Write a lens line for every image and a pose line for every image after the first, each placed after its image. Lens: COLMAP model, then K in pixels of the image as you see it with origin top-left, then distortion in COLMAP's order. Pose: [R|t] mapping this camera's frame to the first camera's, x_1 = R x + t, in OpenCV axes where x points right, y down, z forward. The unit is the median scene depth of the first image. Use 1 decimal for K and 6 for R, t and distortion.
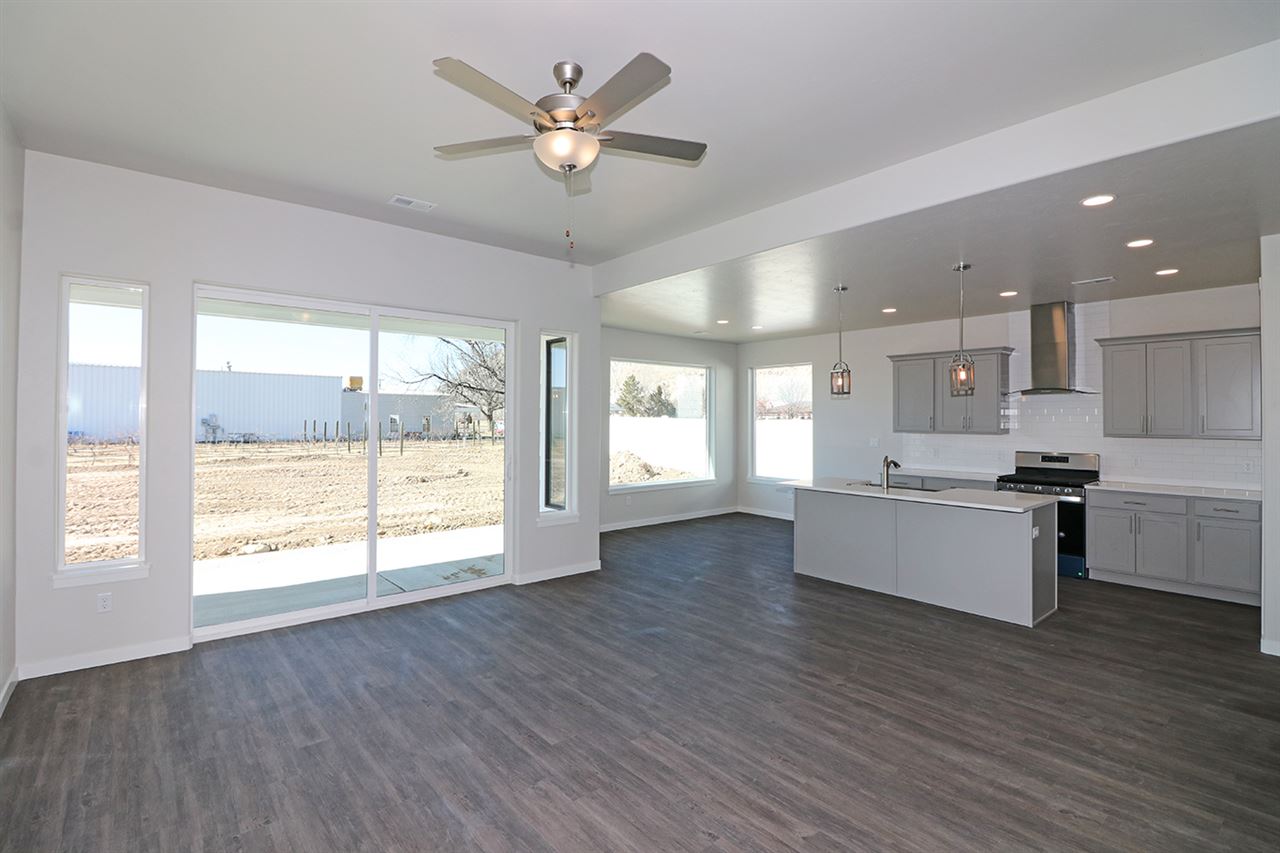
lens RADIAL K [[587.8, 0, 636.2], [0, 587.8, 409.7], [0, 0, 1]] dist [0.000299, -0.012059]
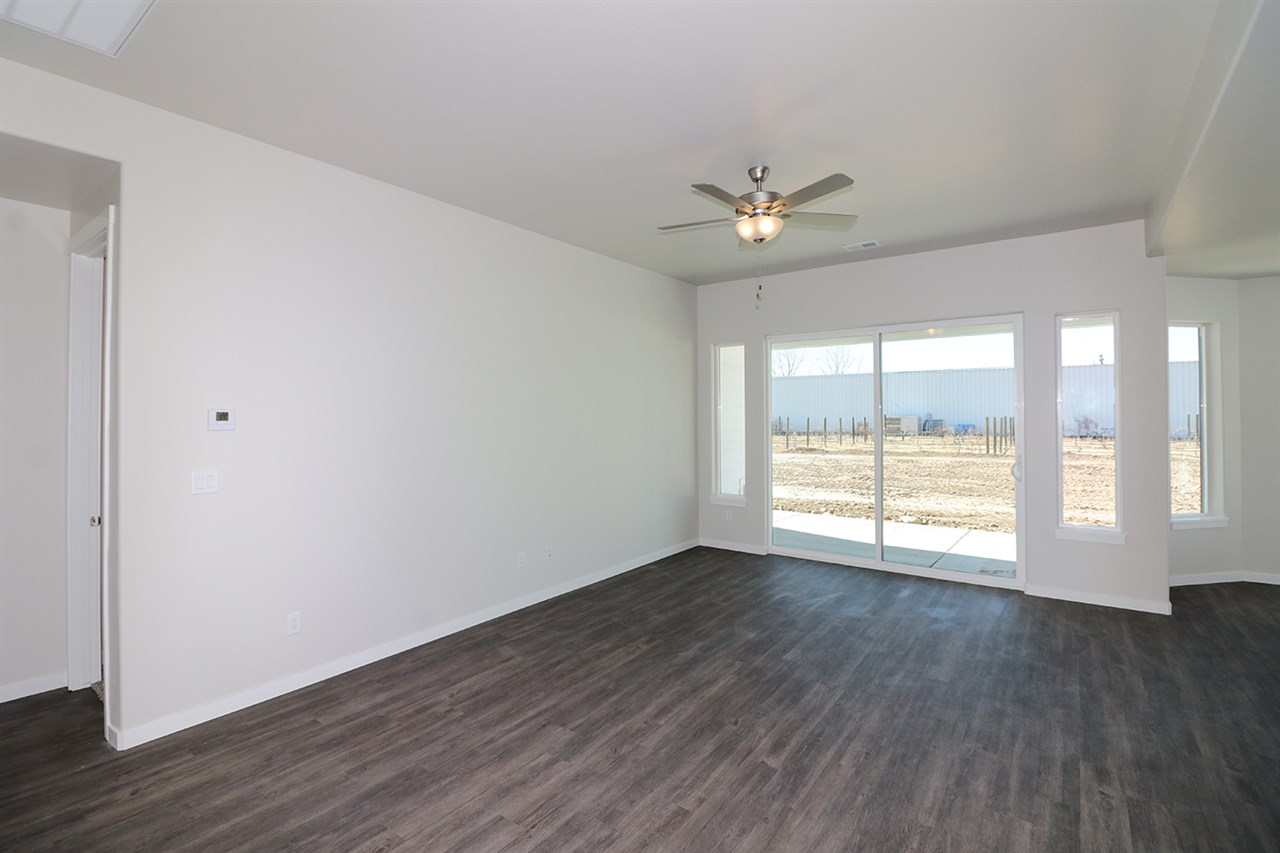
lens RADIAL K [[587.8, 0, 636.2], [0, 587.8, 409.7], [0, 0, 1]] dist [0.000299, -0.012059]
pose [[0.229774, -0.012428, -0.973165, 0.772170], [0.021857, 0.999732, -0.007607, -0.002261], [0.972999, -0.019523, 0.229984, 0.253714]]
